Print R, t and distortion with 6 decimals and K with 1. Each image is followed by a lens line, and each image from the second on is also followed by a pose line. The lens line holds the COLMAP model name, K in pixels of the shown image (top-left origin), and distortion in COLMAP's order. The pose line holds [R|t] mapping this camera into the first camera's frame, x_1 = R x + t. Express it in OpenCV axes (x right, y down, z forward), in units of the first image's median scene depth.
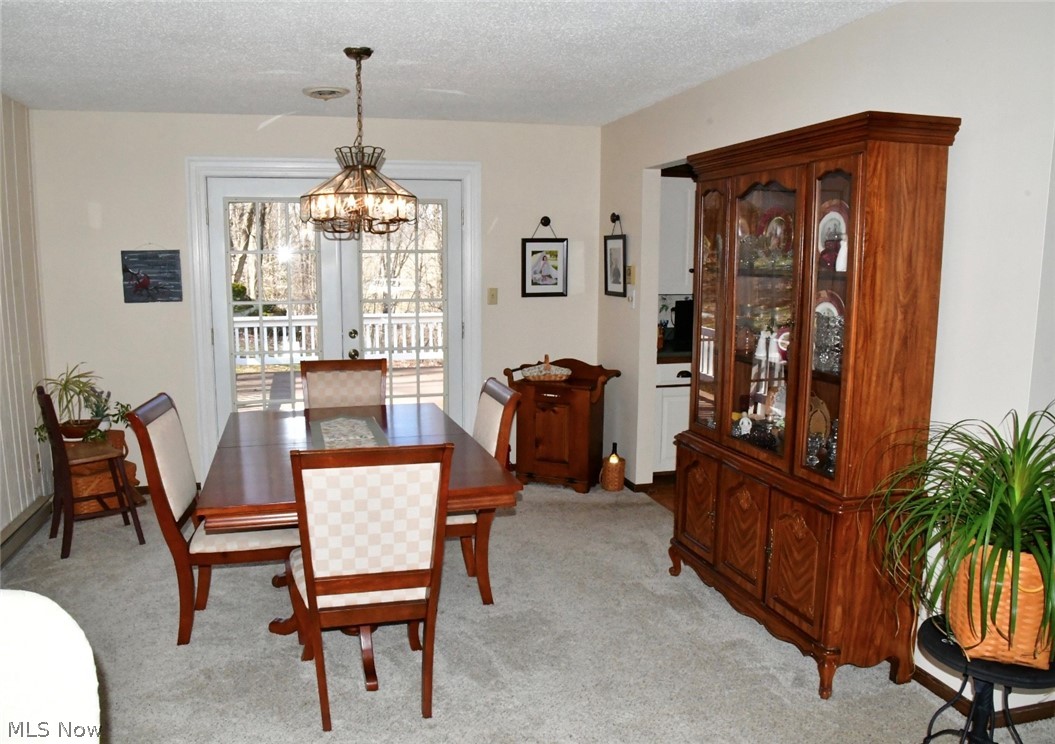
lens RADIAL K [[796.5, 0, 486.5], [0, 796.5, 372.6], [0, 0, 1]] dist [-0.092201, 0.008425]
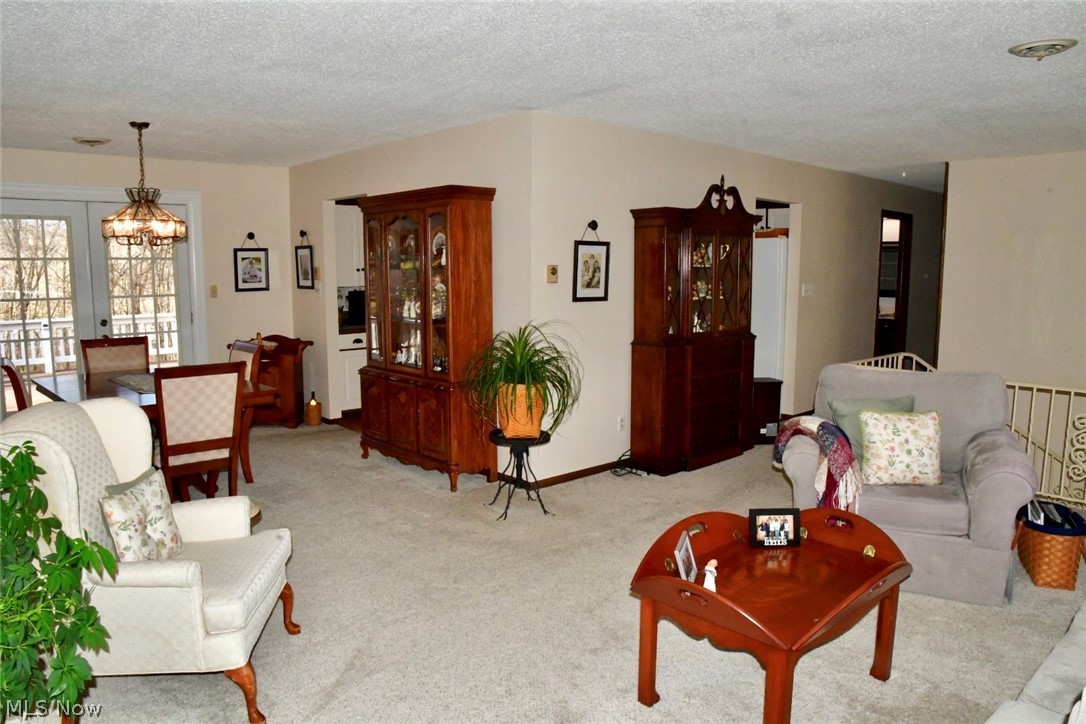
lens RADIAL K [[764.6, 0, 543.0], [0, 764.6, 362.0], [0, 0, 1]] dist [-0.123012, 0.076420]
pose [[0.874887, -0.061451, 0.480413, -0.193595], [0.069622, 0.997573, 0.000814, 0.097698], [-0.479297, 0.032735, 0.877042, -0.594855]]
